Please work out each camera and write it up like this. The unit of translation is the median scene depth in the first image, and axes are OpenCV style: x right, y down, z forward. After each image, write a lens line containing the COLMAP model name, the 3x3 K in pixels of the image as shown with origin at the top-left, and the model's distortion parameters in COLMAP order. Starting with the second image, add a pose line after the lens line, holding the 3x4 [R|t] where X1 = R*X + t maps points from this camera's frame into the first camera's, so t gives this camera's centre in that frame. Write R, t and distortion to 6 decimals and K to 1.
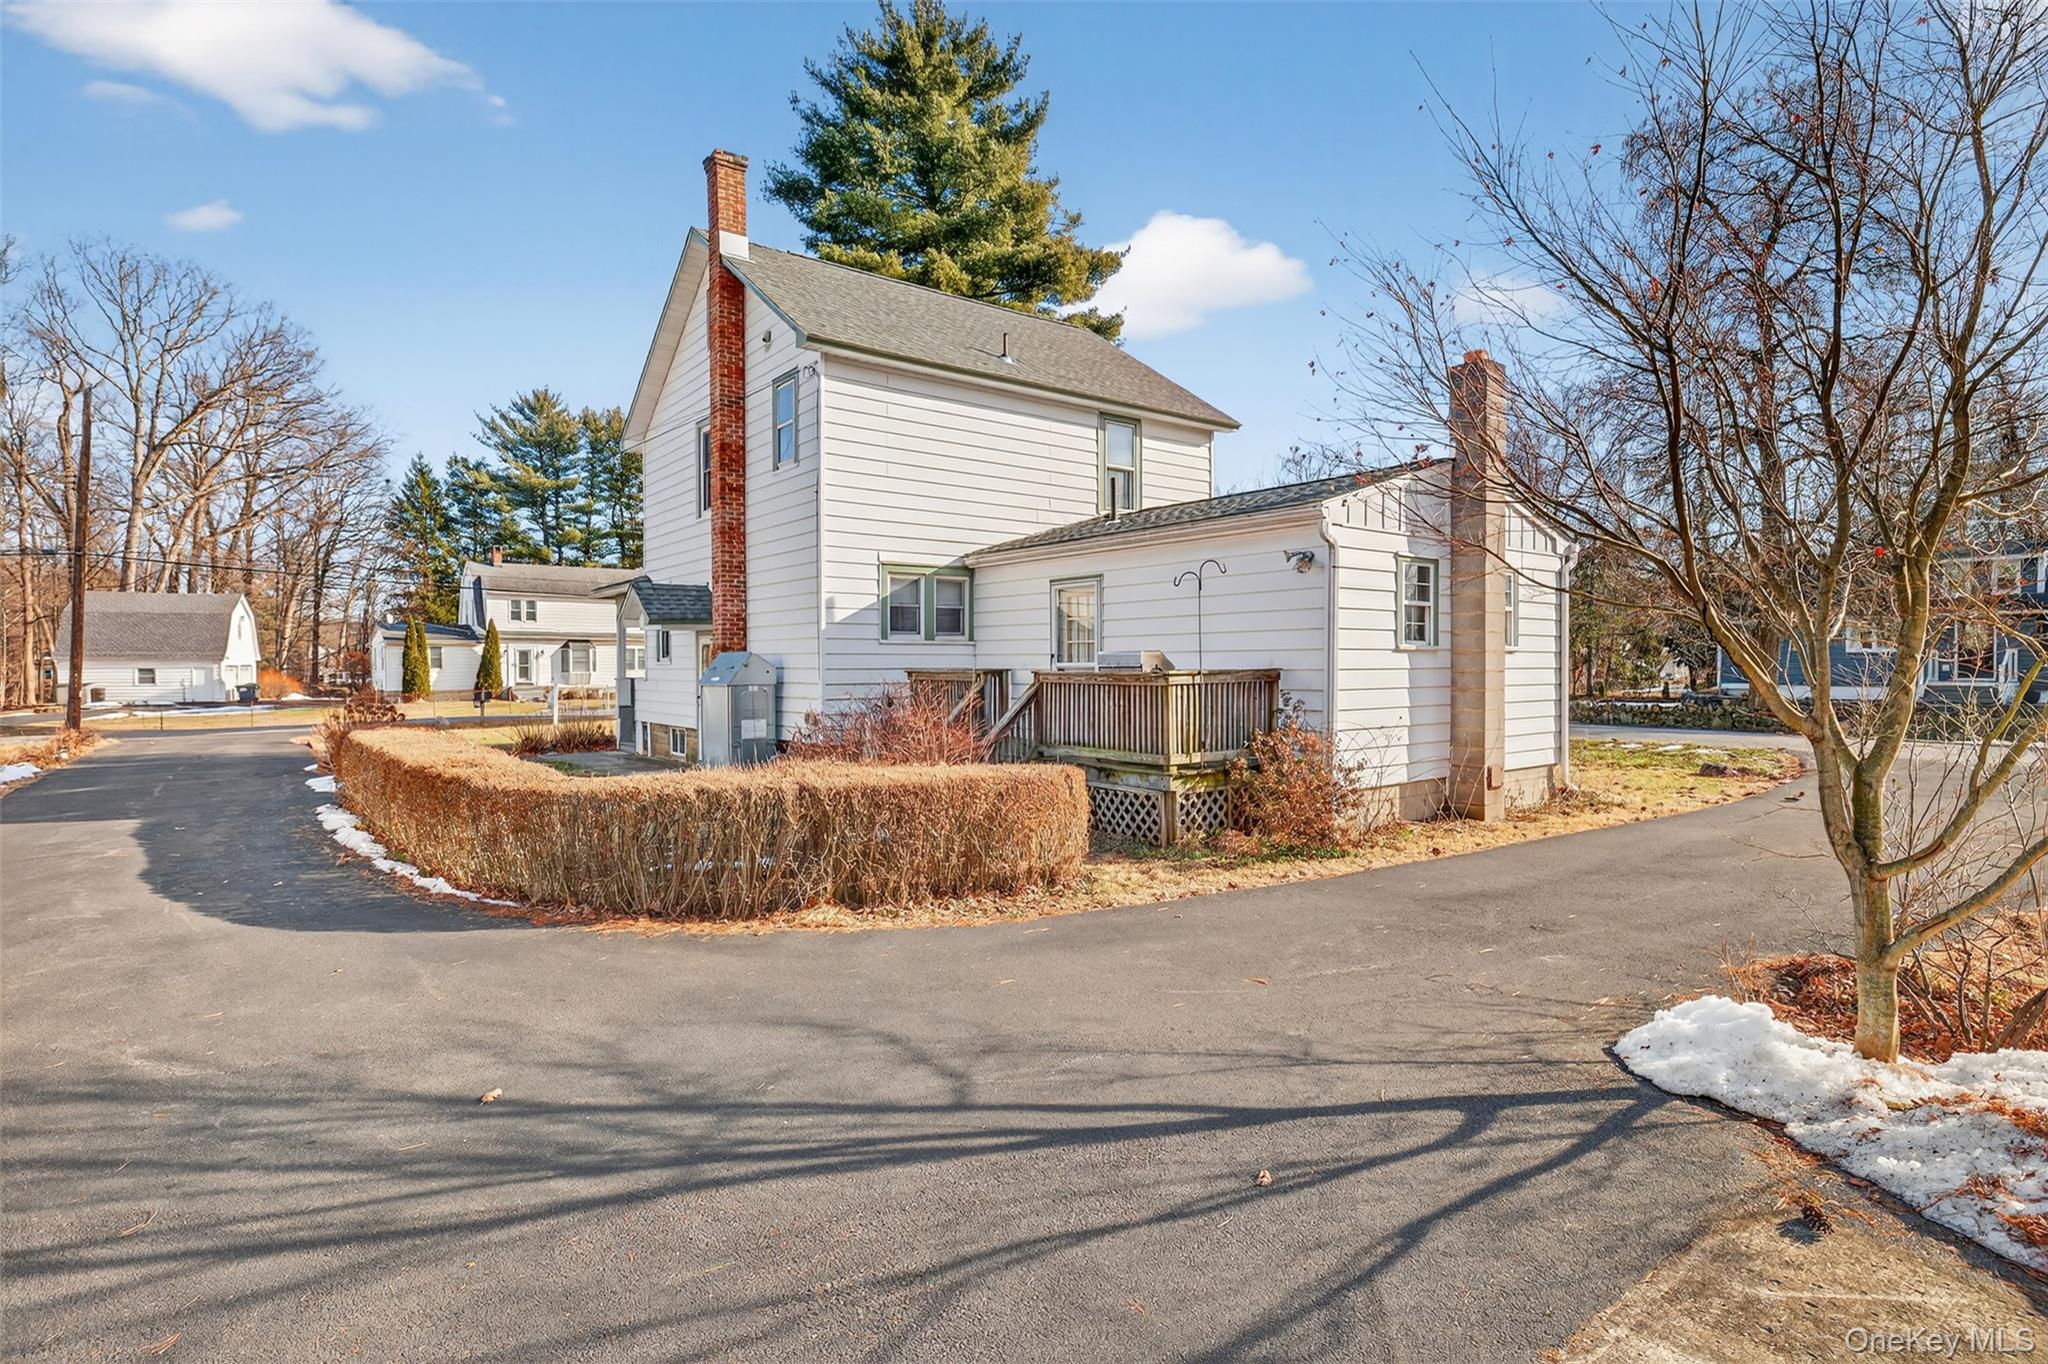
lens RADIAL K [[1021.5, 0, 1025.0], [0, 1021.5, 676.8], [0, 0, 1]] dist [0.000263, 0.000031]
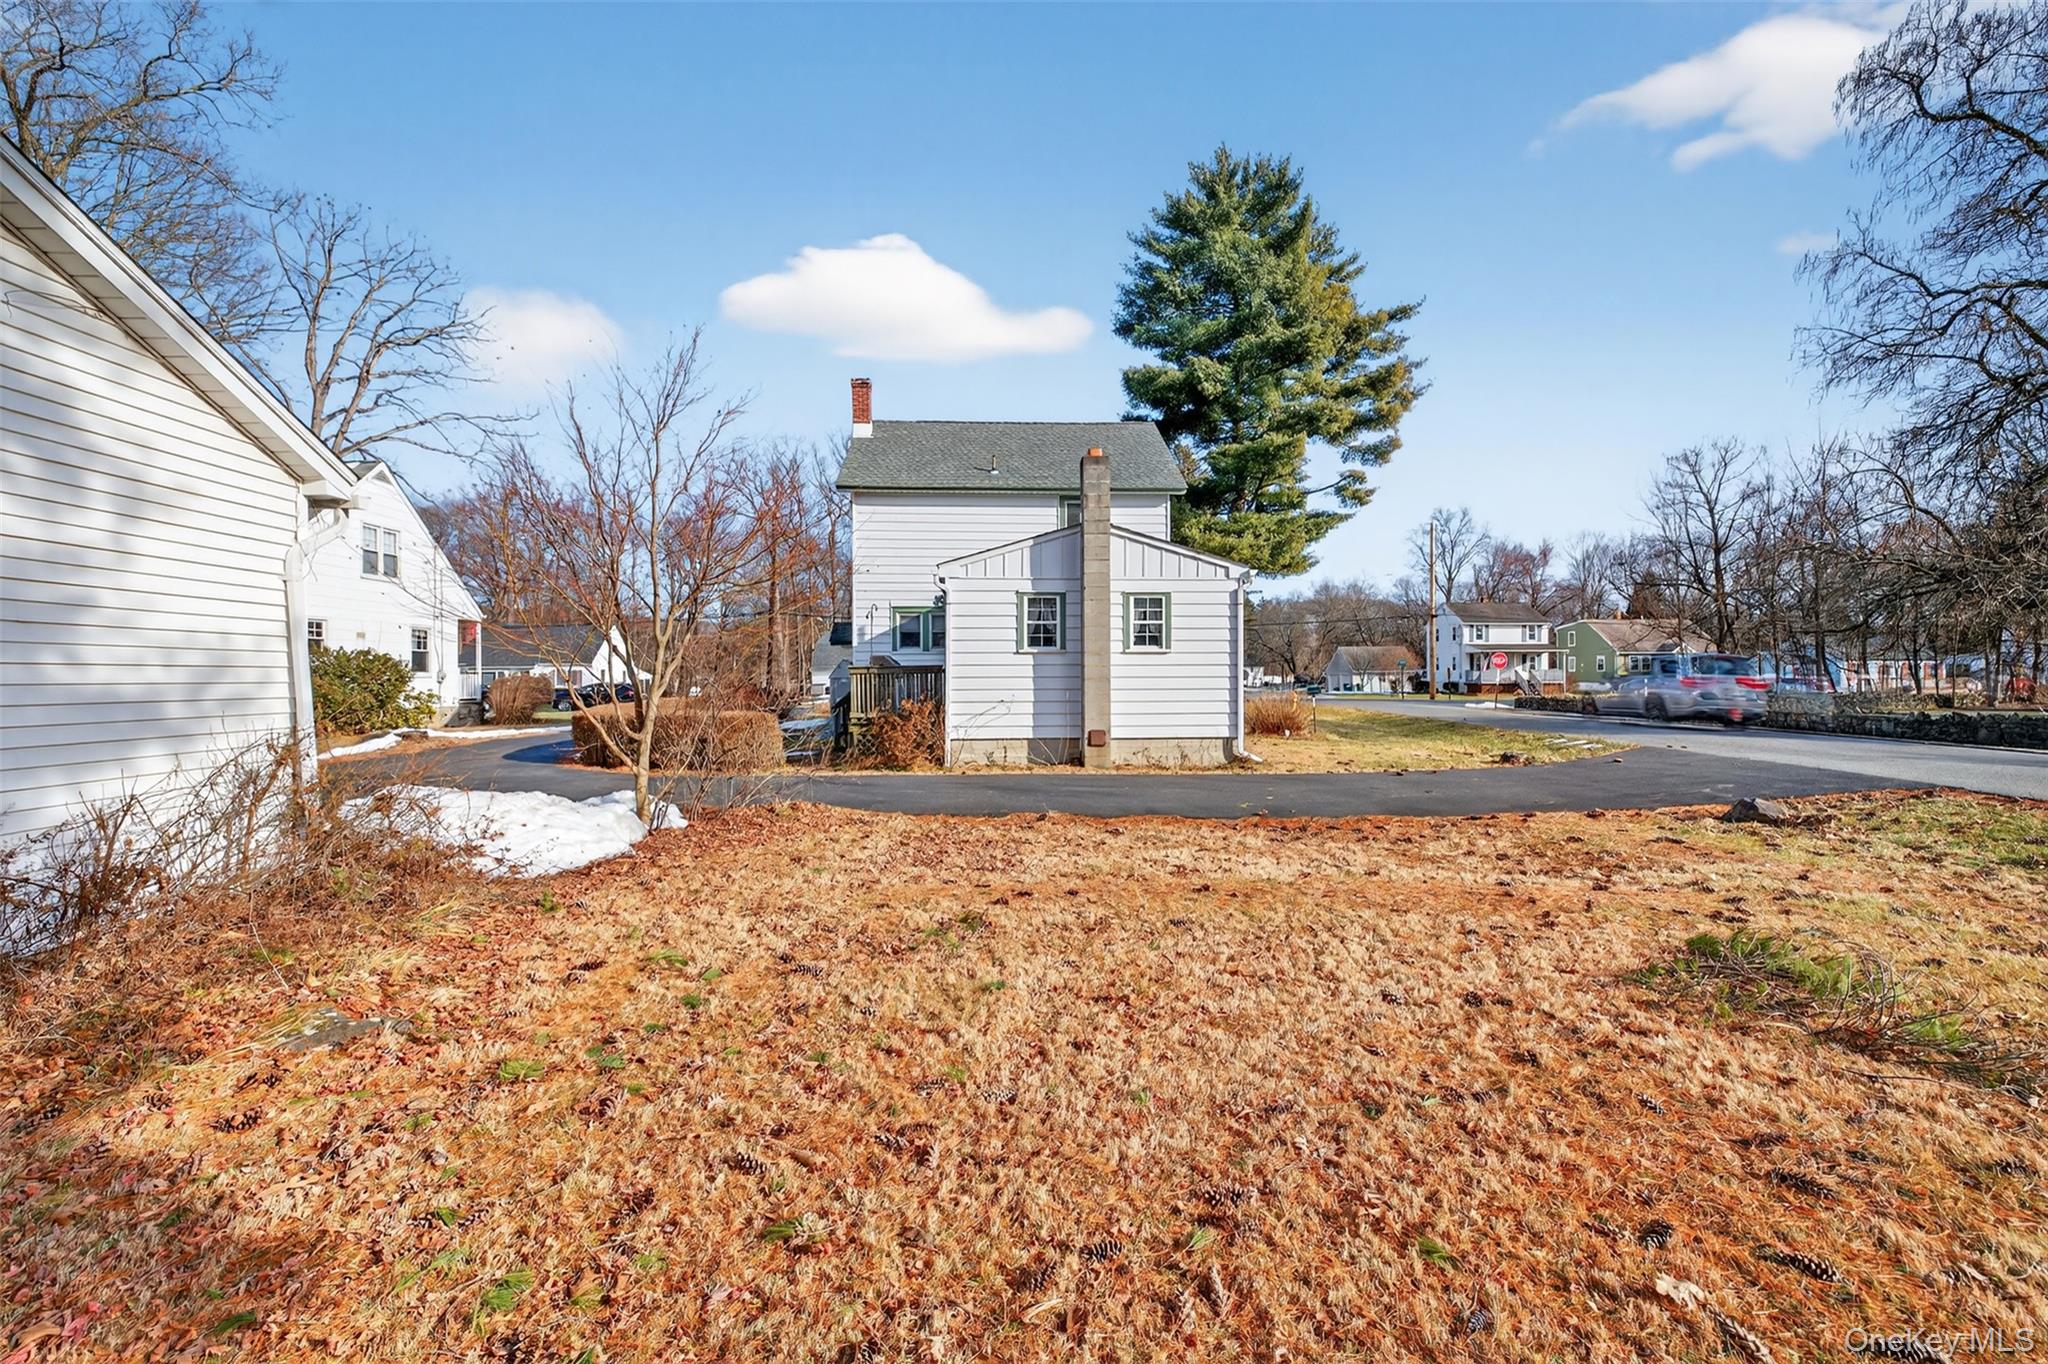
lens RADIAL K [[860.4, 0, 1022.6], [0, 860.4, 679.2], [0, 0, 1]] dist [-0.000114, 0.000002]
pose [[0.813701, 0.002369, -0.581279, 0.872605], [-0.006463, 0.999967, -0.004972, 0.016426], [0.581248, 0.007803, 0.813689, -0.058149]]
